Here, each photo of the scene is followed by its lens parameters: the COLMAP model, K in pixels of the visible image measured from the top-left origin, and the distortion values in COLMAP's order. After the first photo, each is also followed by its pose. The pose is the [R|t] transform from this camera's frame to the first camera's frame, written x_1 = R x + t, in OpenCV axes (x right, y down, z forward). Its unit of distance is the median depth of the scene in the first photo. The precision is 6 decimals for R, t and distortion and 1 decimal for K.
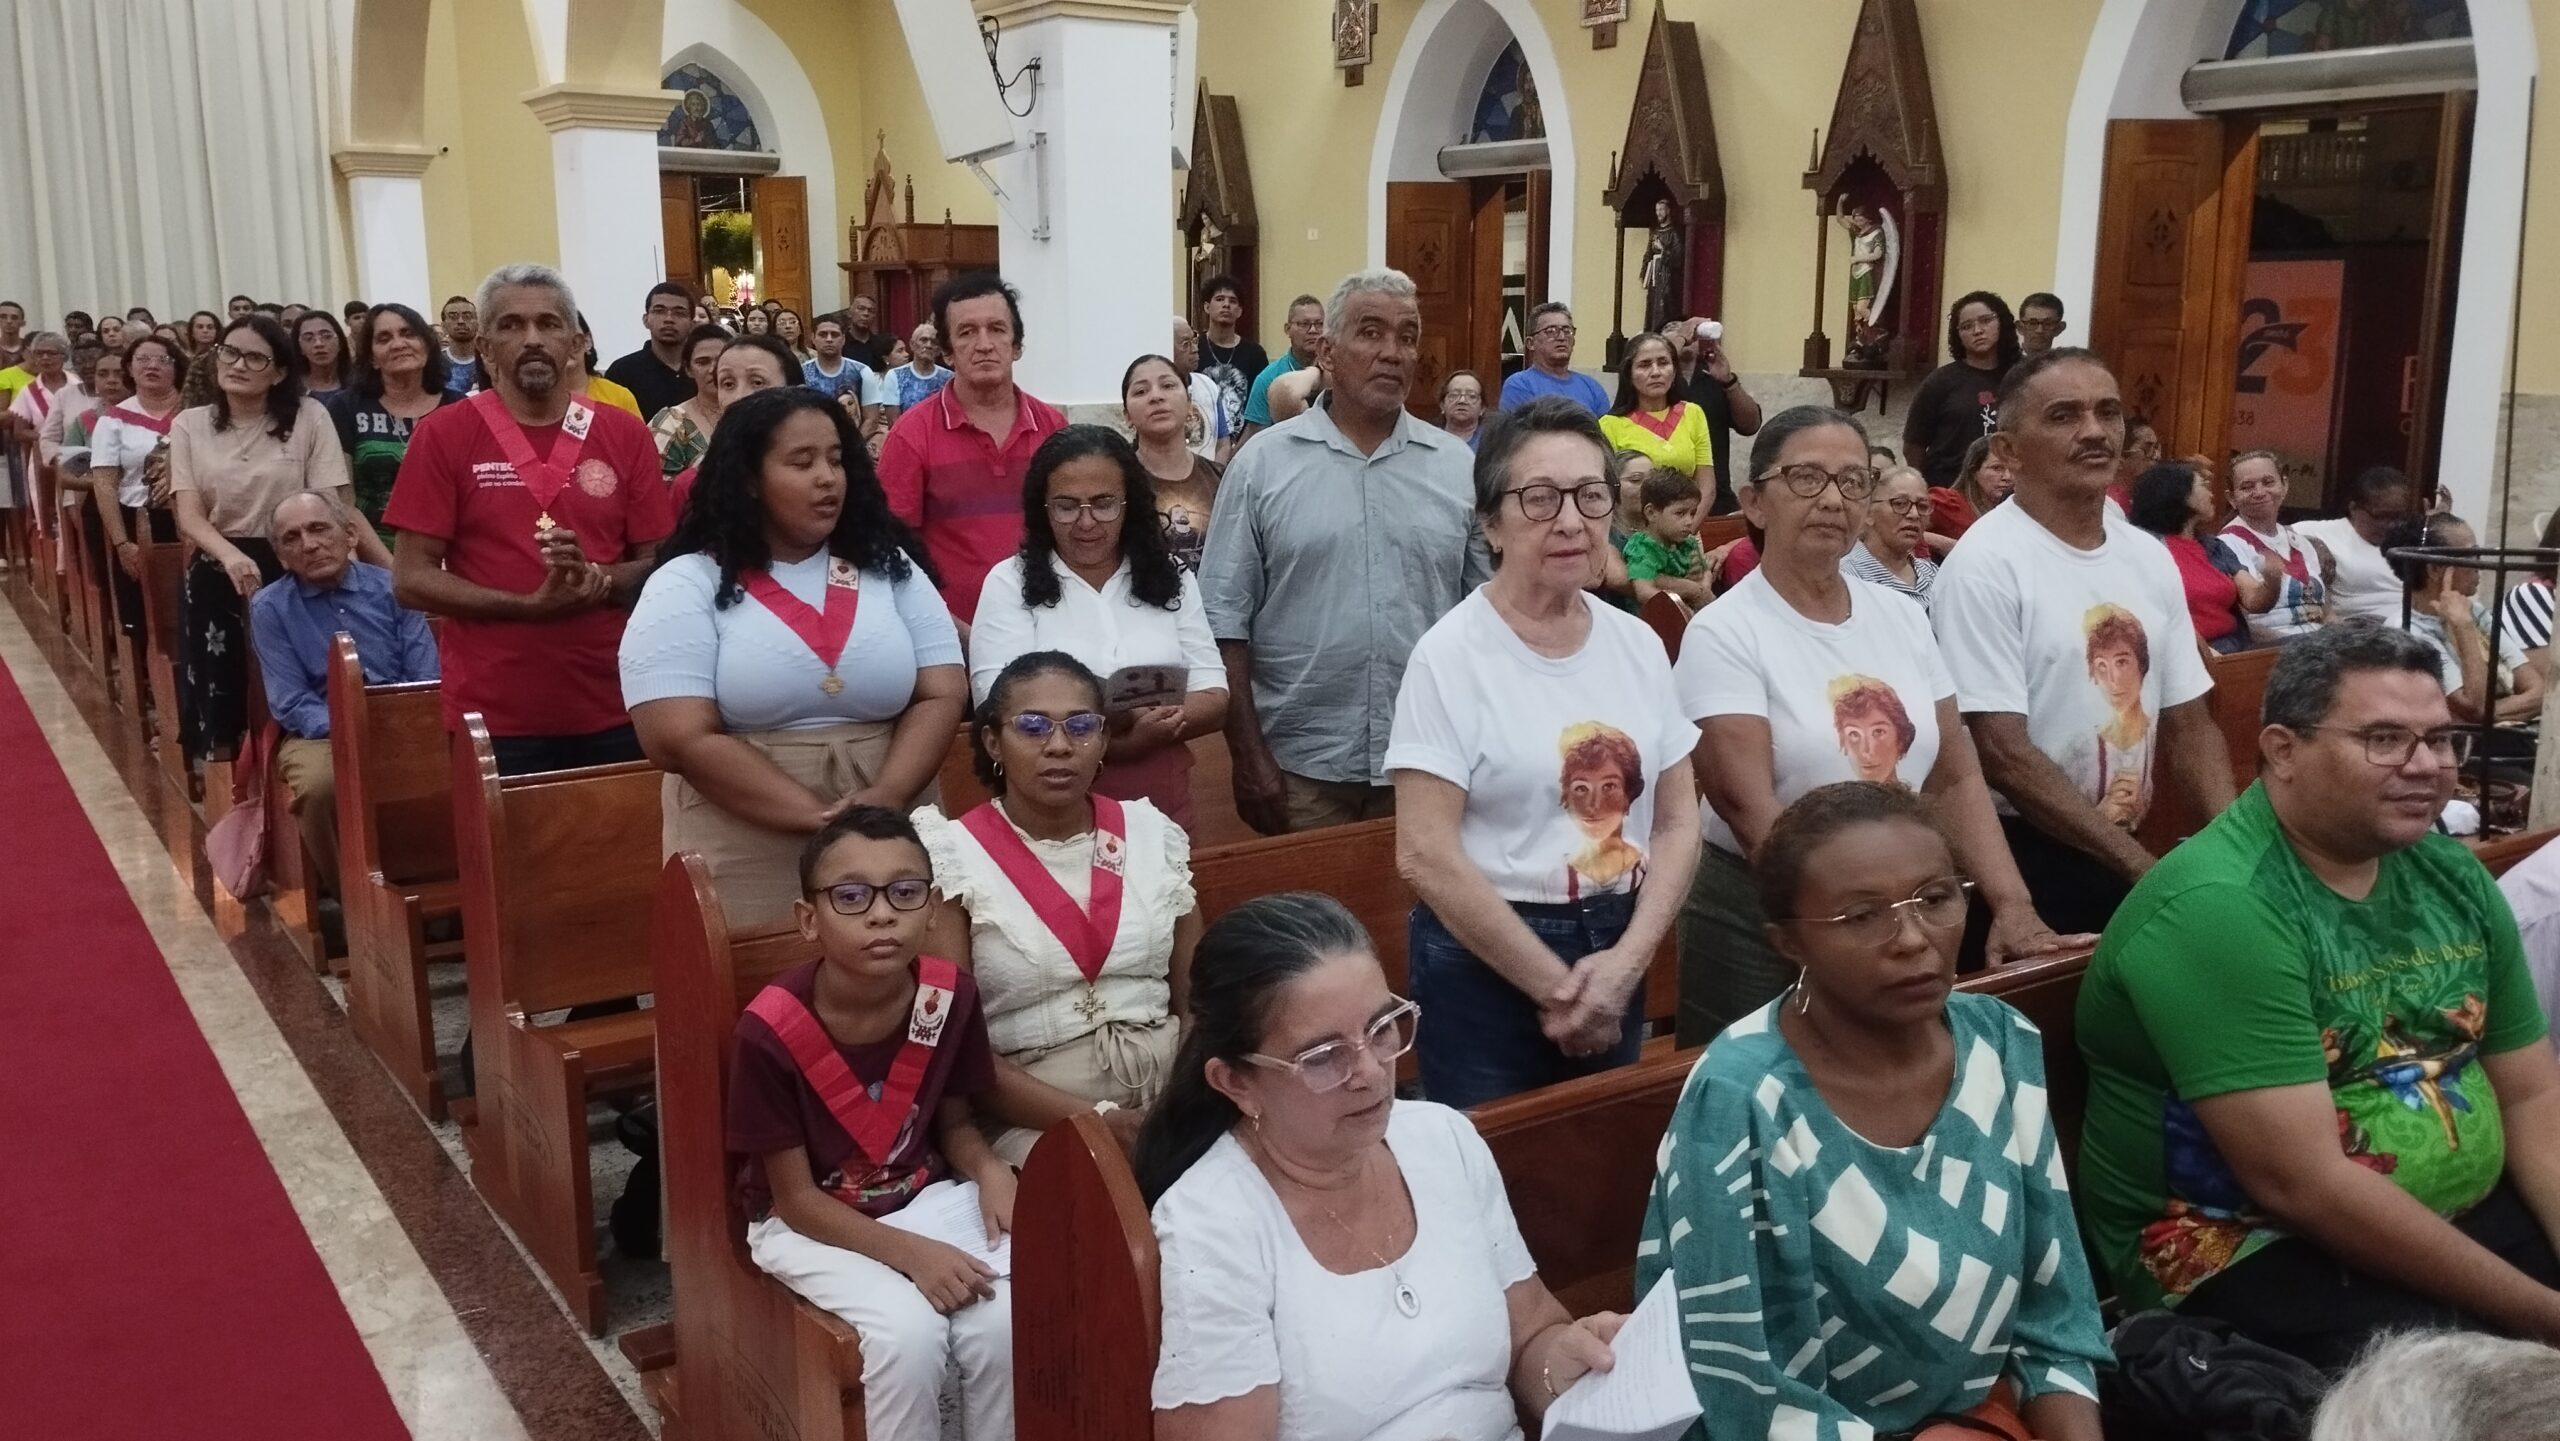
lens RADIAL K [[2117.0, 0, 1287.3], [0, 2117.0, 756.0], [0, 0, 1]] dist [0.071841, -0.068511]
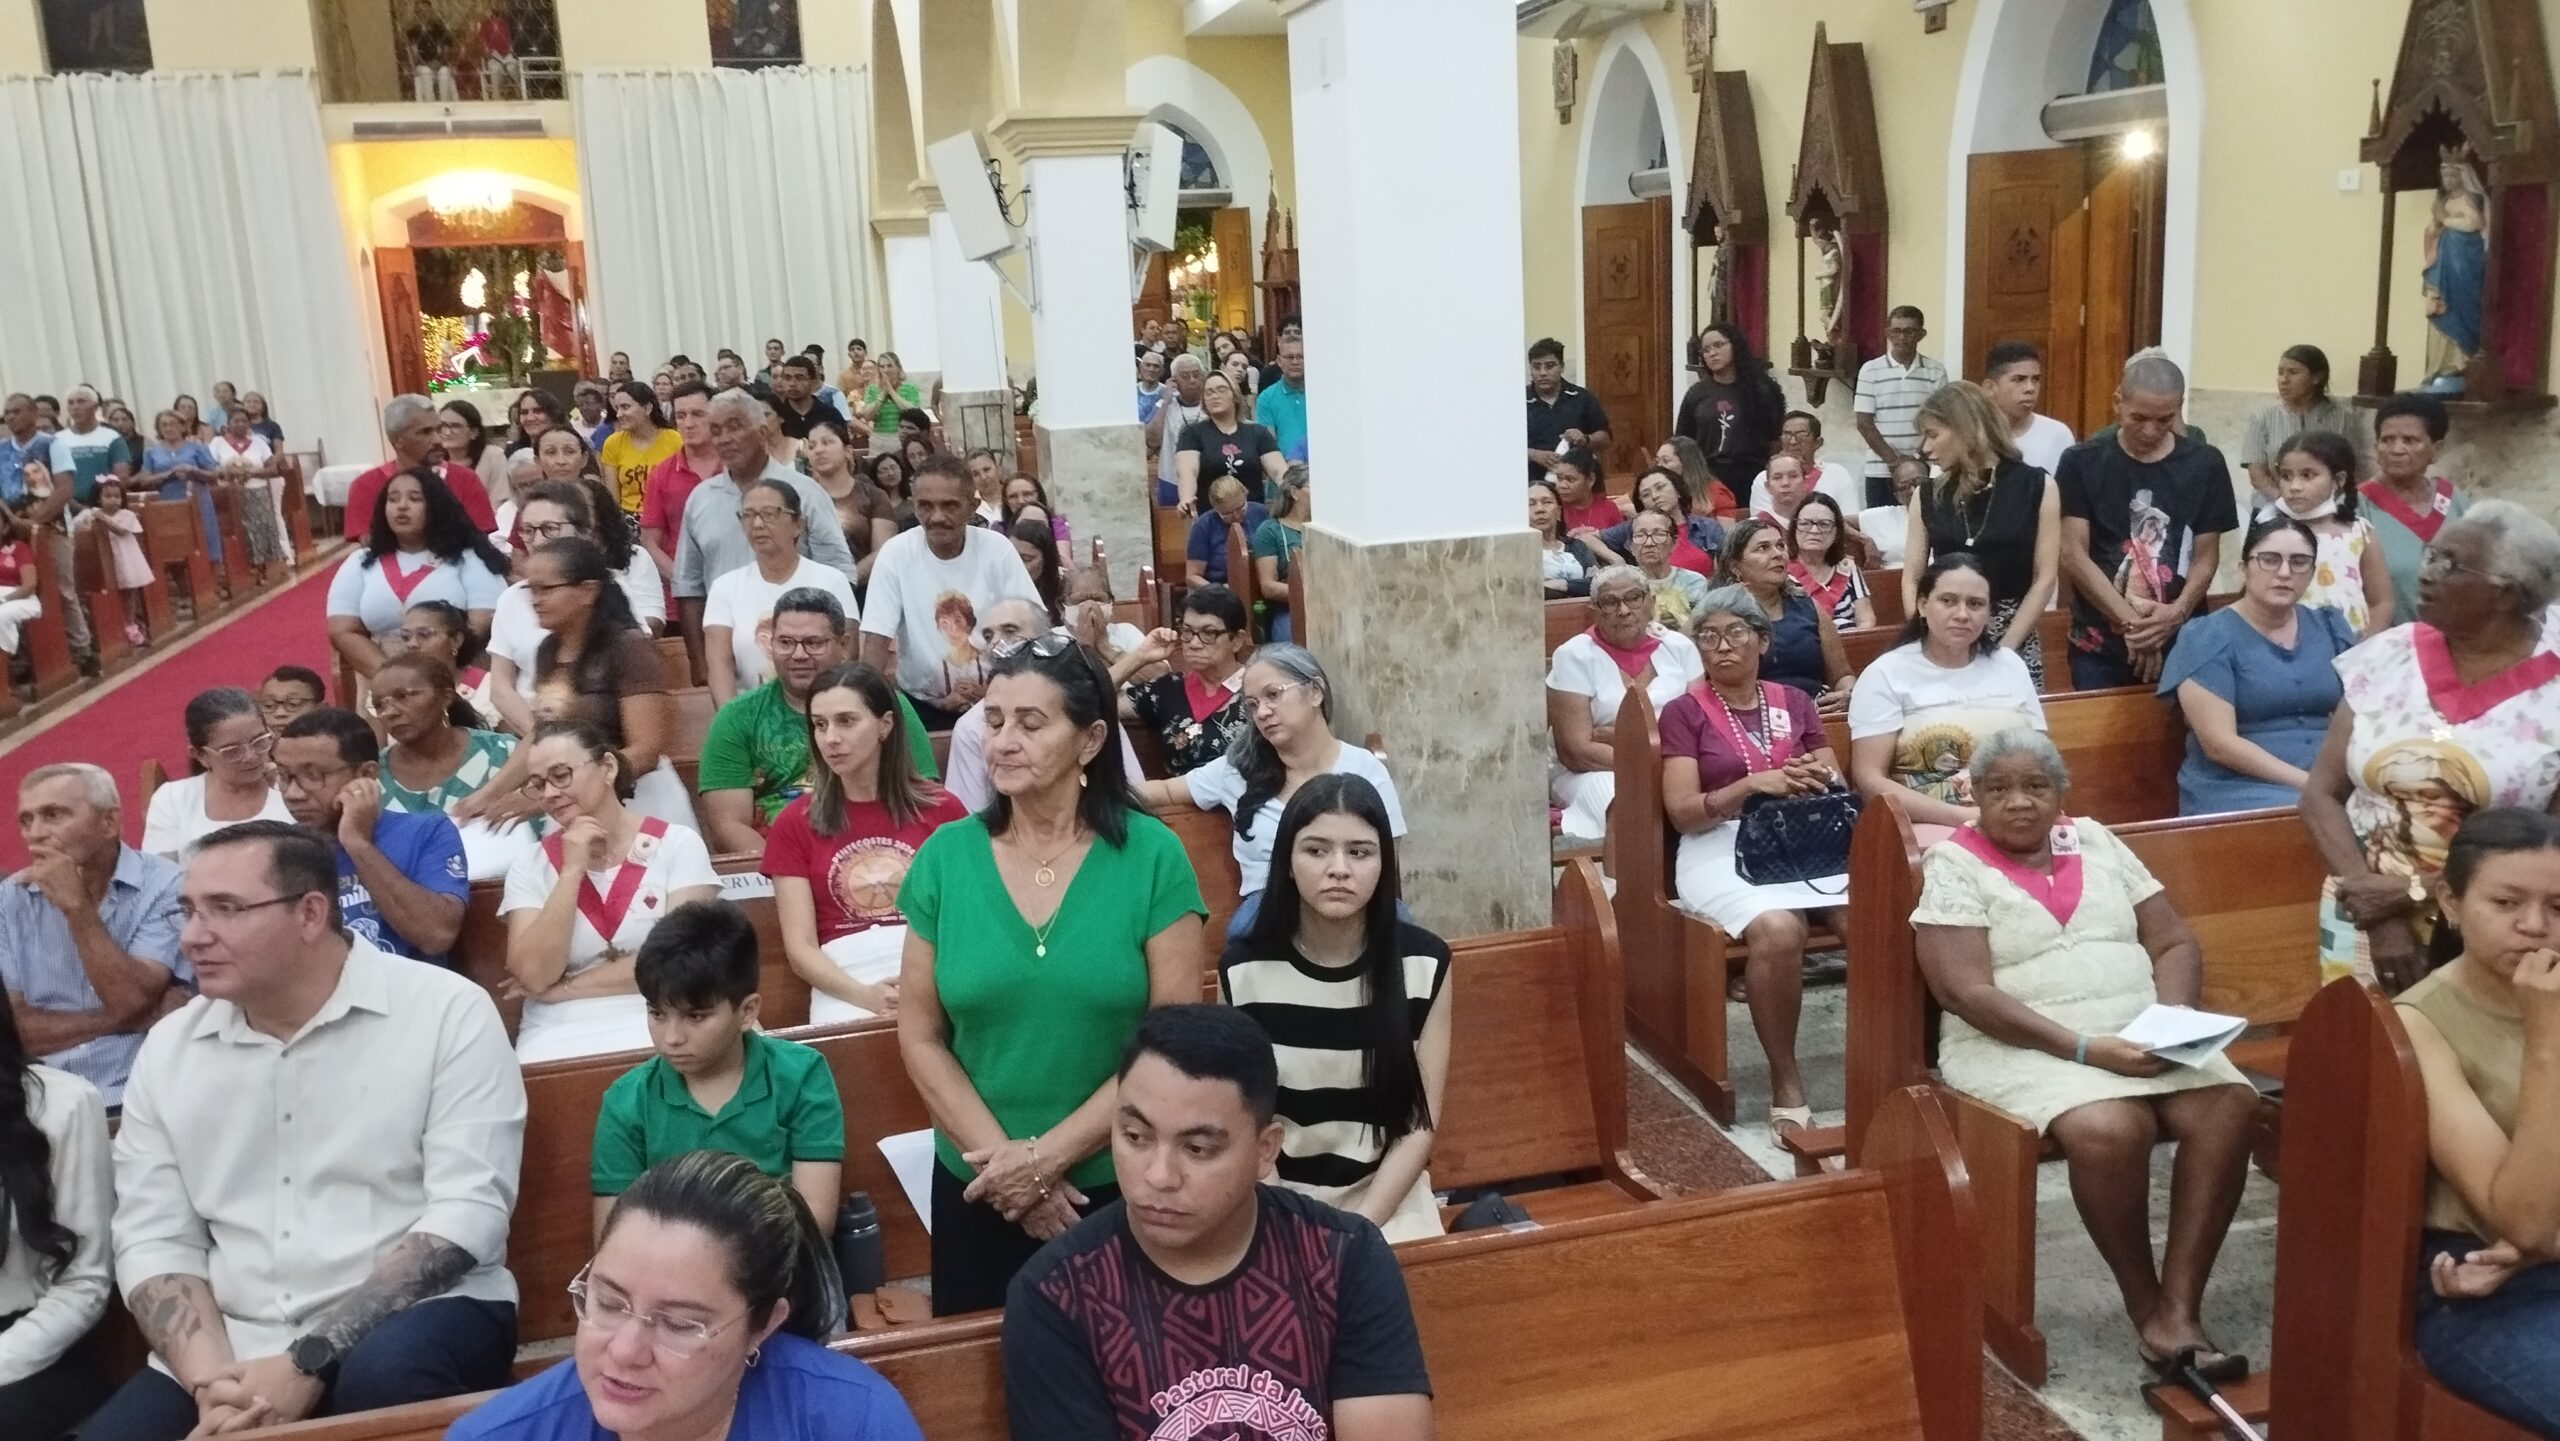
lens RADIAL K [[2117.8, 0, 1303.9], [0, 2117.8, 751.6], [0, 0, 1]] dist [0.082833, -0.111287]
pose [[0.940620, 0.028074, -0.338299, 0.374844], [-0.022591, 0.999542, 0.020135, 0.011179], [0.338709, -0.011297, 0.940823, -0.188195]]
